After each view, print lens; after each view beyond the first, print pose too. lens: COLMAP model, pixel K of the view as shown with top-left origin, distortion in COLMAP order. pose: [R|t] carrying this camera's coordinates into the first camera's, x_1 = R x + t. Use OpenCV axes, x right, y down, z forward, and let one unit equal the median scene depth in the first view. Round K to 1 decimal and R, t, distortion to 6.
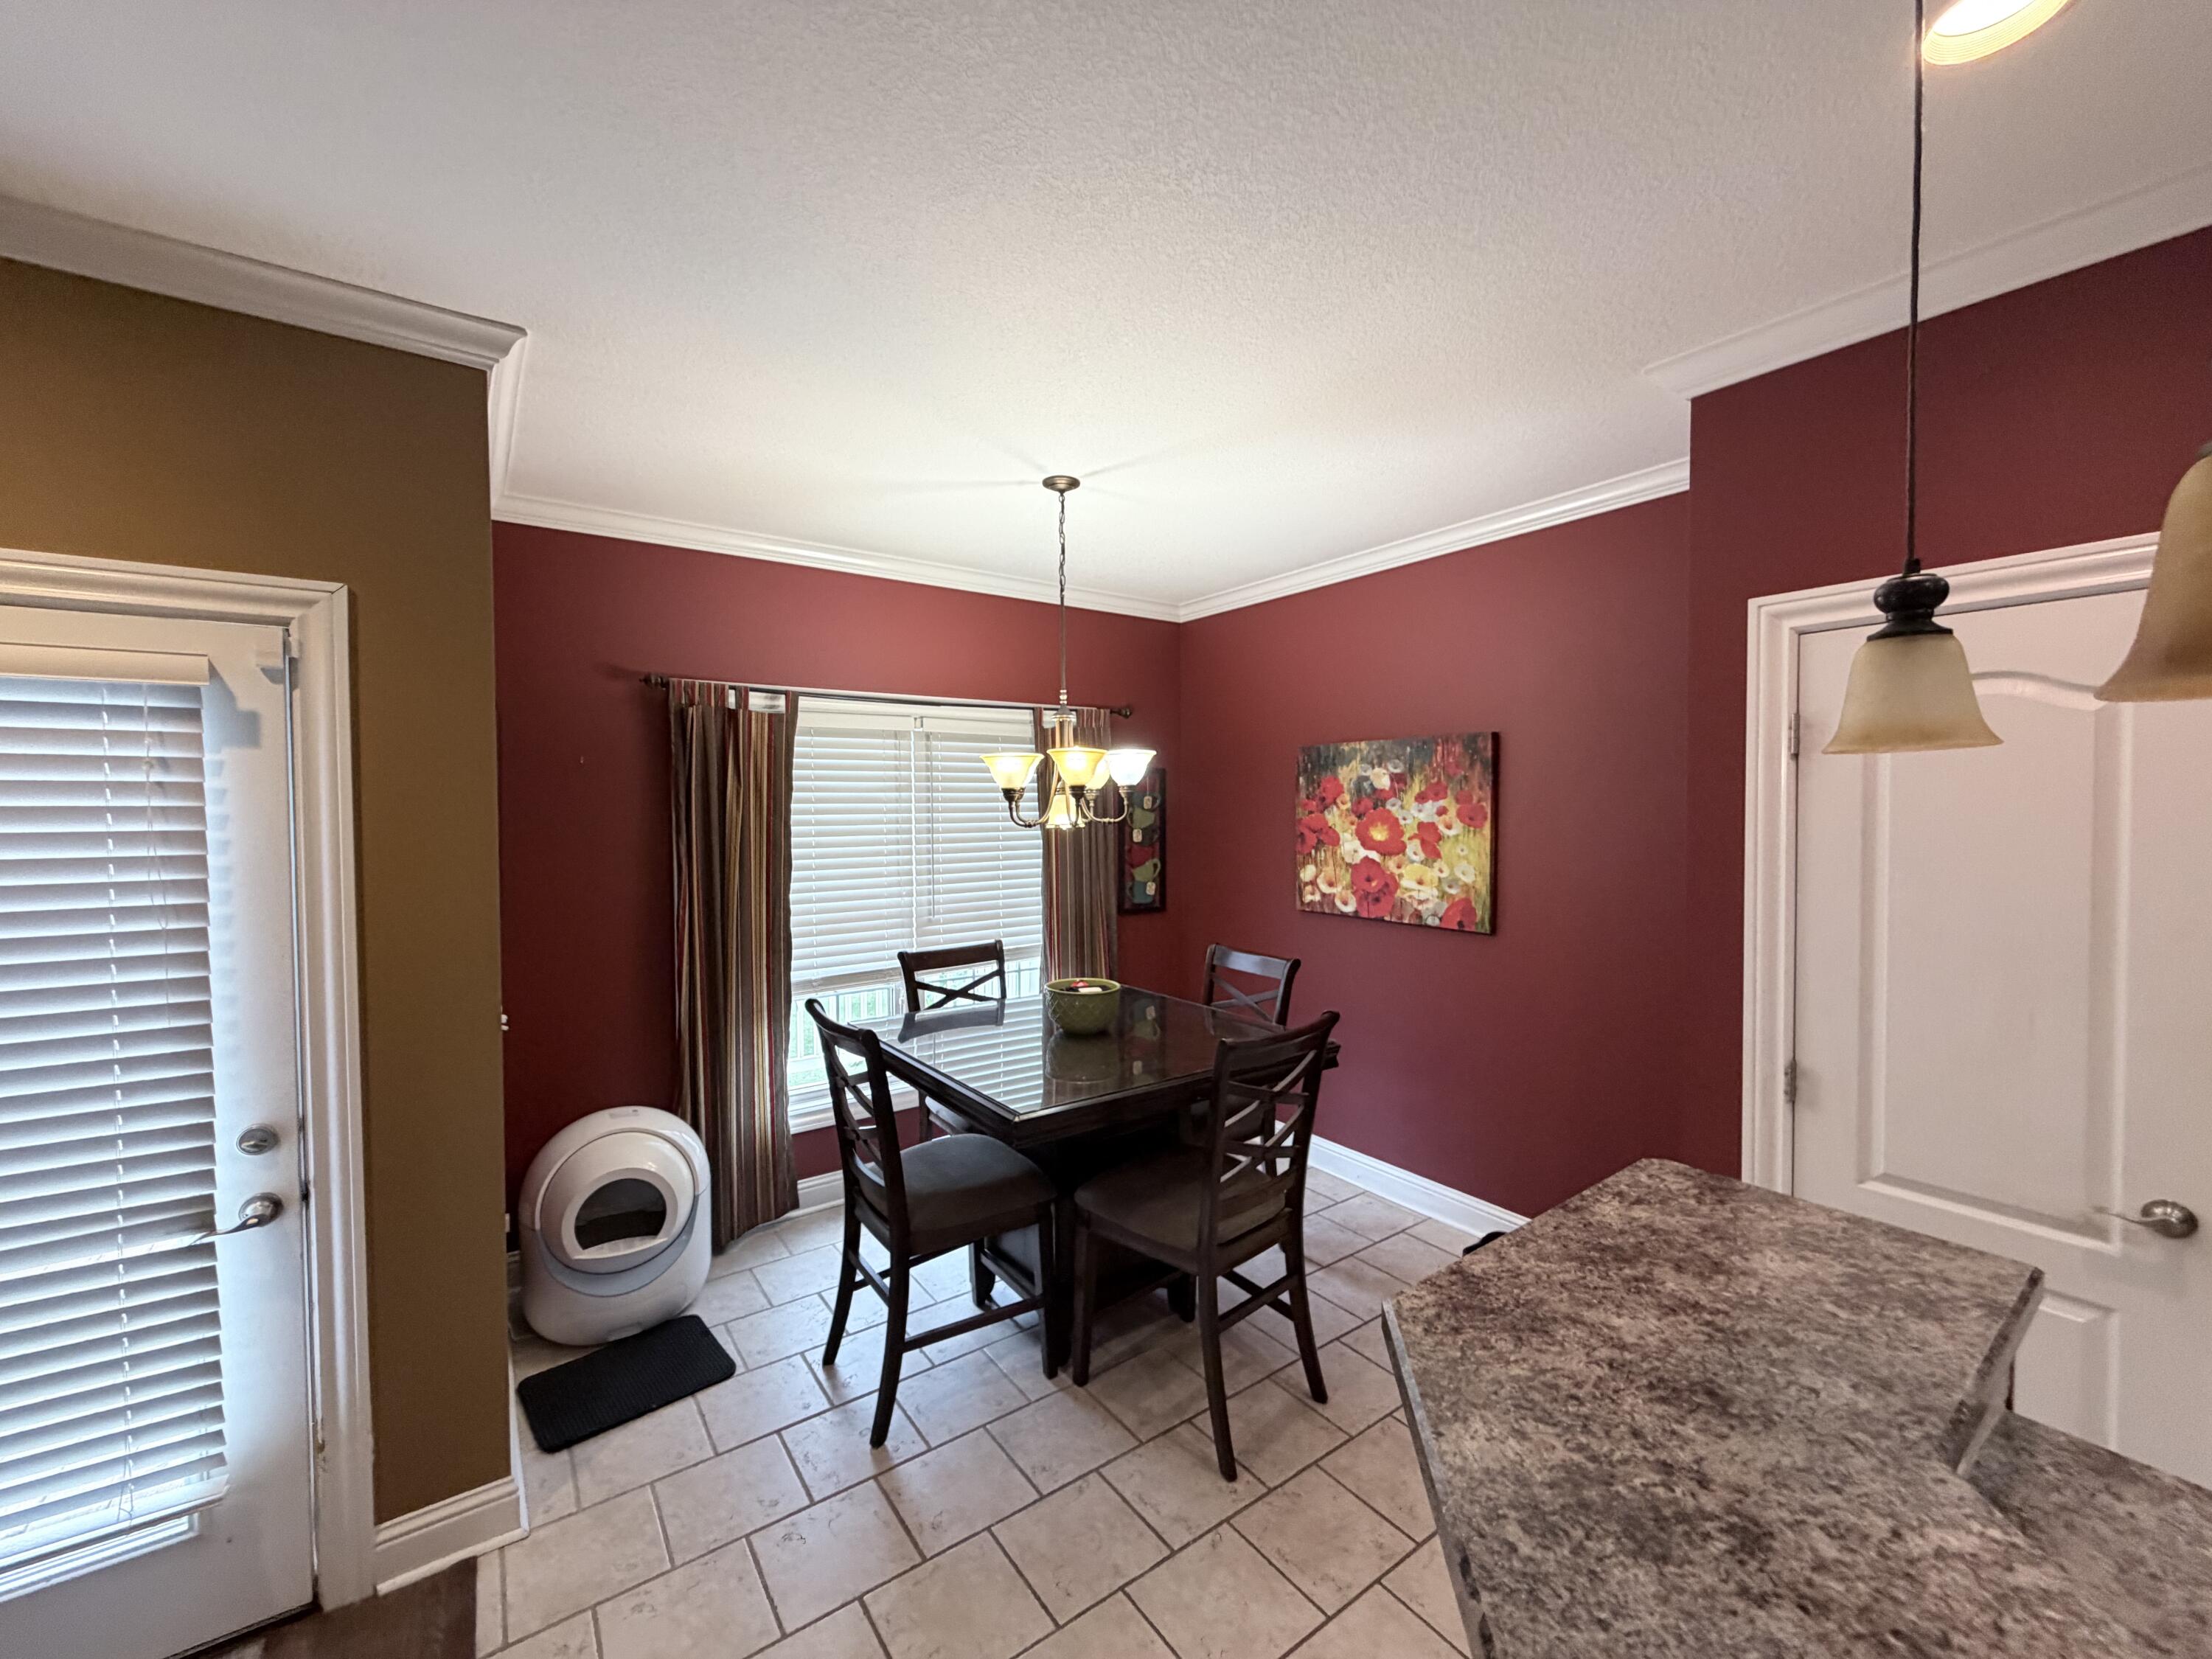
lens RADIAL K [[885.7, 0, 1109.8], [0, 885.7, 837.8], [0, 0, 1]] dist [-0.001107, -0.000115]
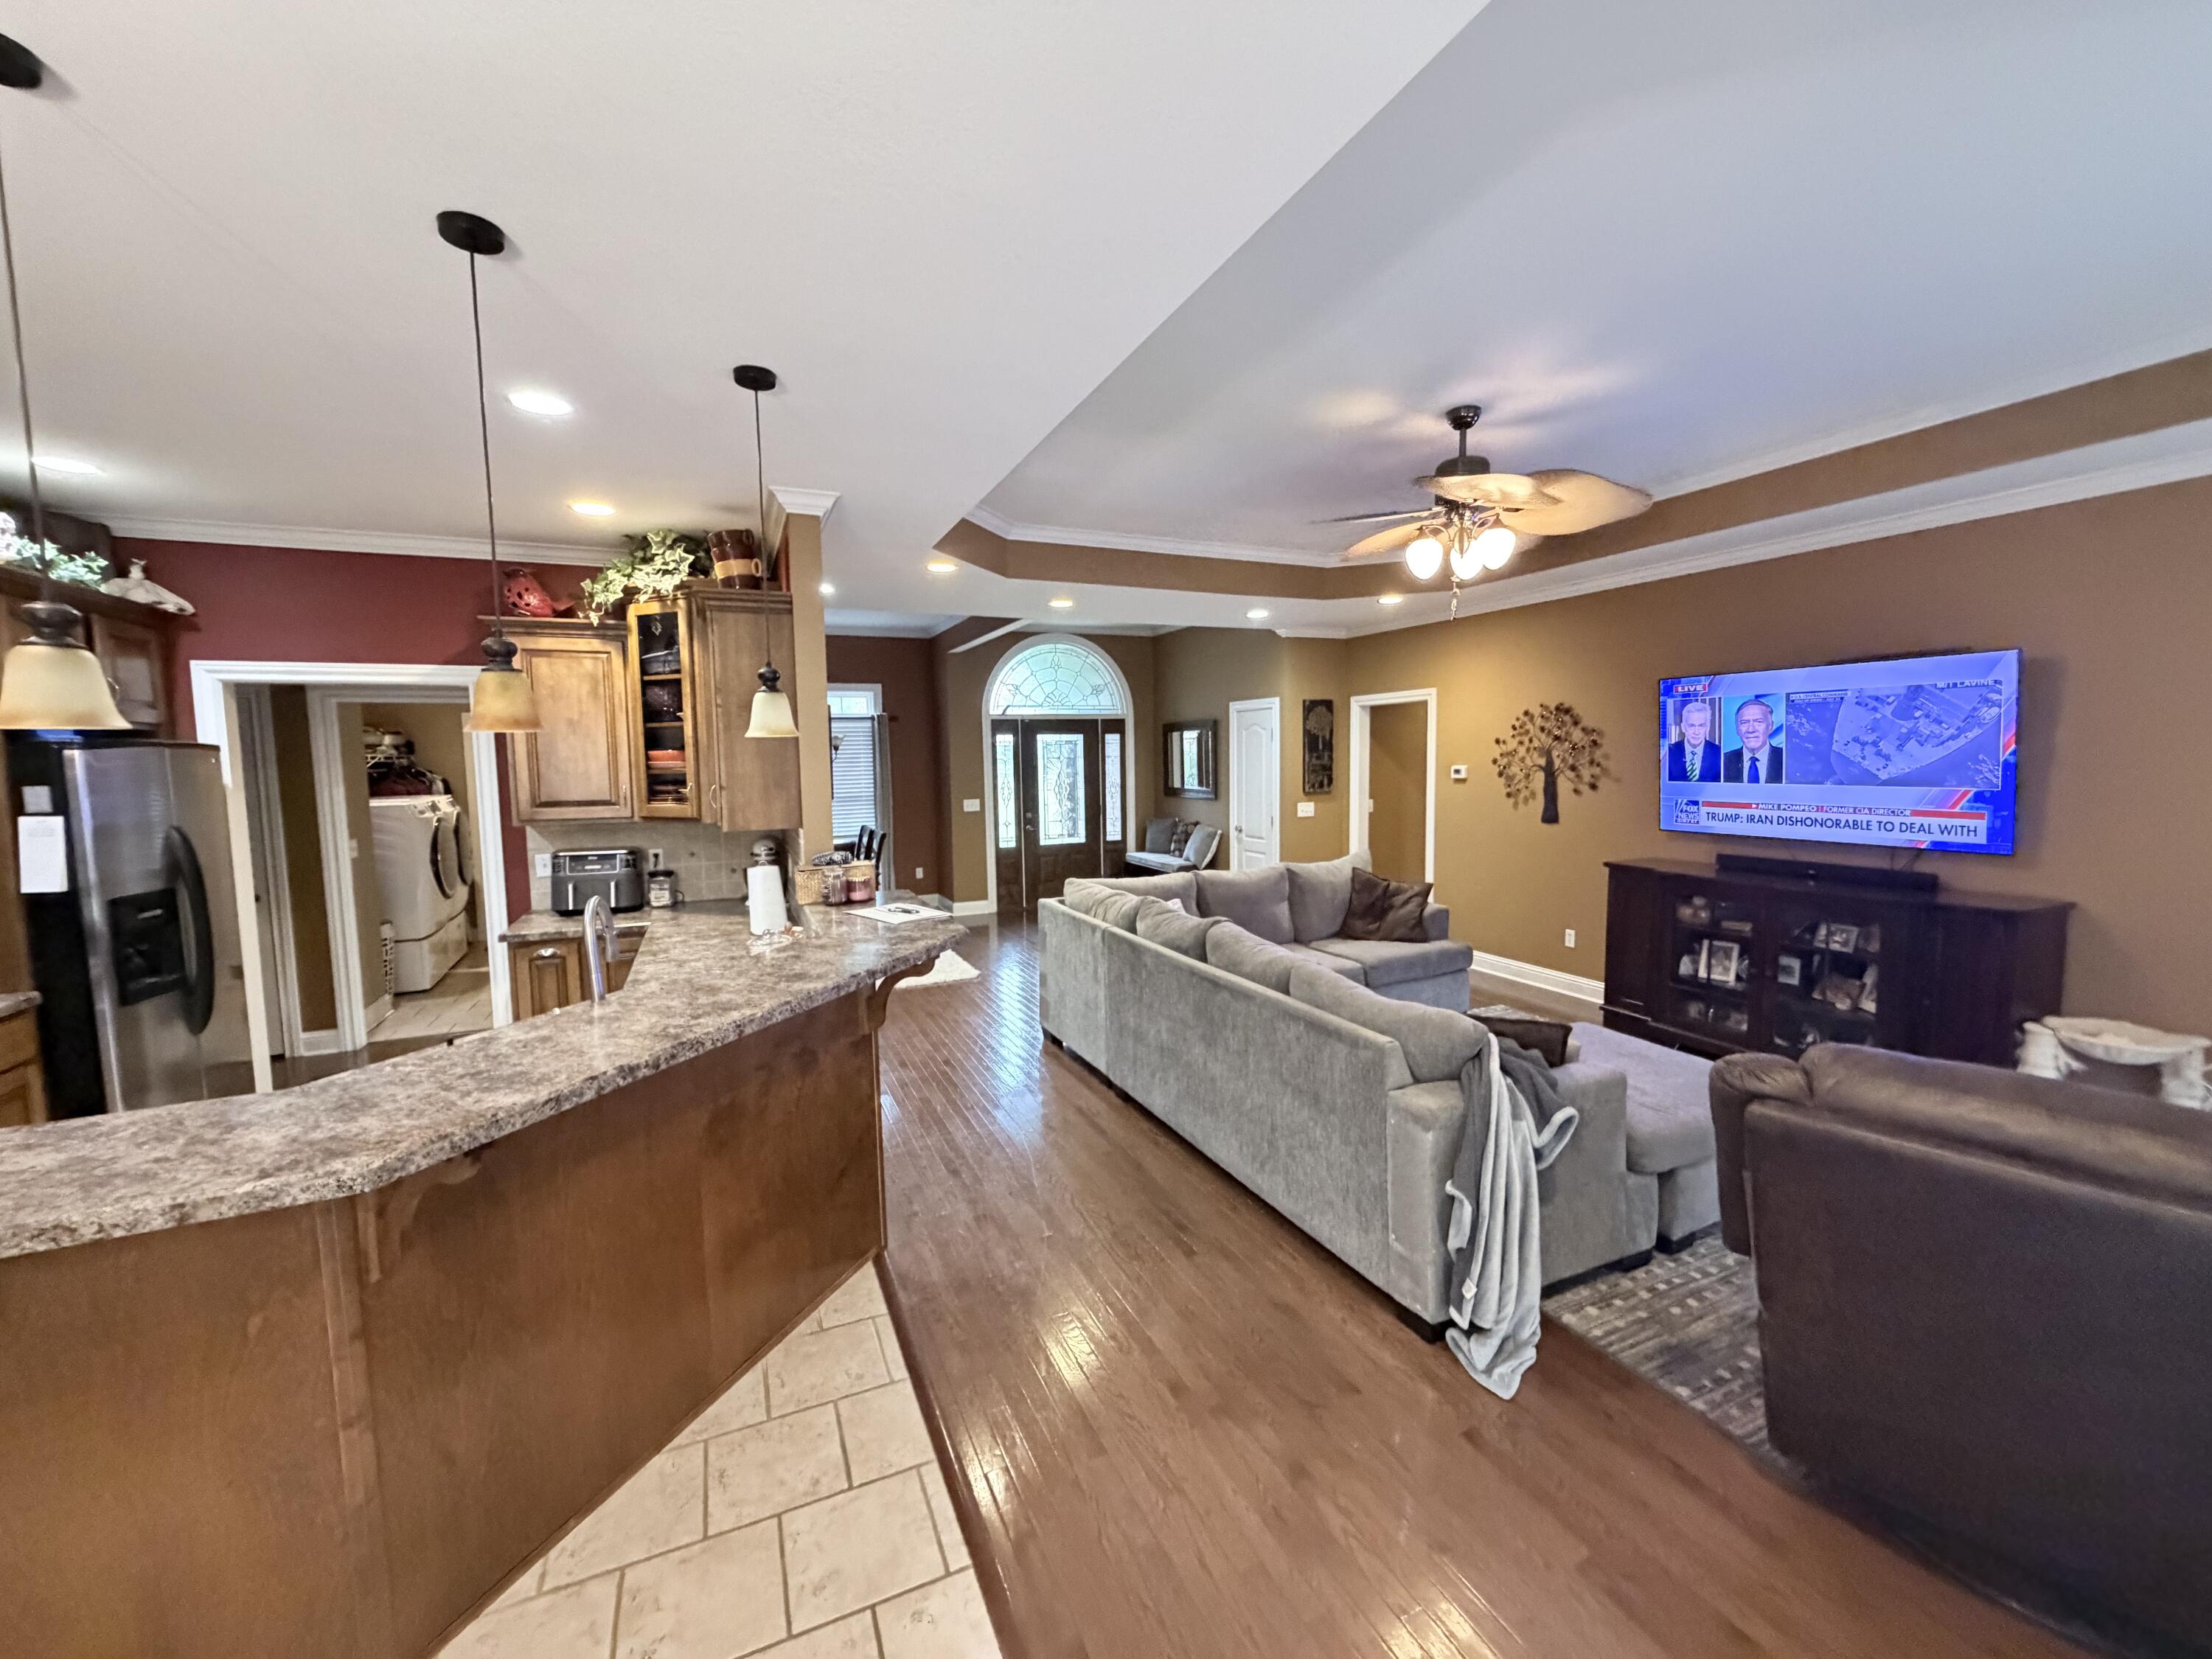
lens RADIAL K [[885.7, 0, 1105.3], [0, 885.7, 828.7], [0, 0, 1]] dist [-0.001107, -0.000115]
pose [[-0.977124, -0.002866, 0.212650, -3.734595], [0.022849, 0.992707, 0.118366, -0.271539], [-0.211439, 0.120517, -0.969933, 7.493345]]
